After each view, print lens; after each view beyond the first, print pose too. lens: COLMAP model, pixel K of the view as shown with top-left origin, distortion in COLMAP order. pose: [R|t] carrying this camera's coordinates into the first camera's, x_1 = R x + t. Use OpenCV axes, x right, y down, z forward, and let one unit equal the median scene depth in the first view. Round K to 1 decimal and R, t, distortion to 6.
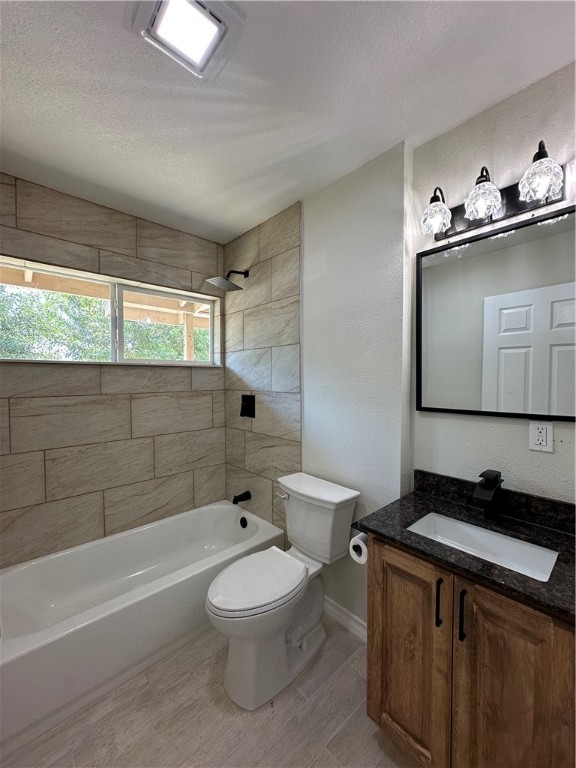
lens RADIAL K [[306.1, 0, 288.0], [0, 306.1, 384.0], [0, 0, 1]] dist [-0.002071, 0.000442]
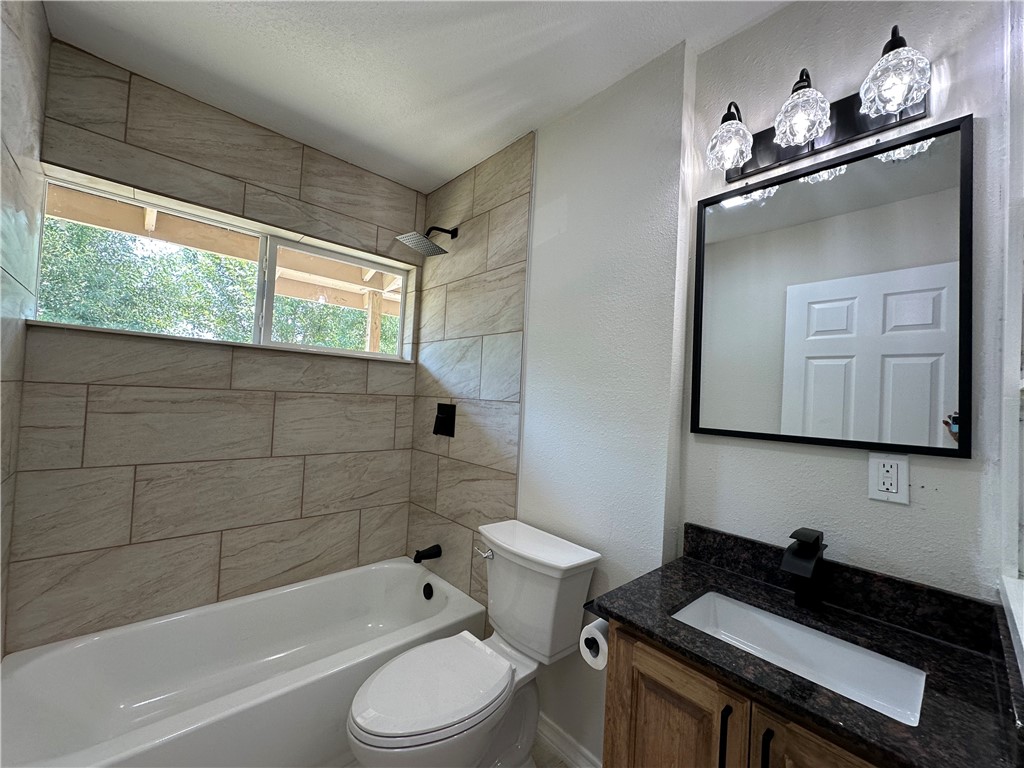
lens RADIAL K [[408.2, 0, 512.4], [0, 408.2, 383.4], [0, 0, 1]] dist [-0.002071, 0.000442]
pose [[0.998590, 0.052968, -0.003600, 0.026048], [-0.053084, 0.997206, -0.052559, 0.039269], [0.000806, 0.052676, 0.998611, 0.092983]]
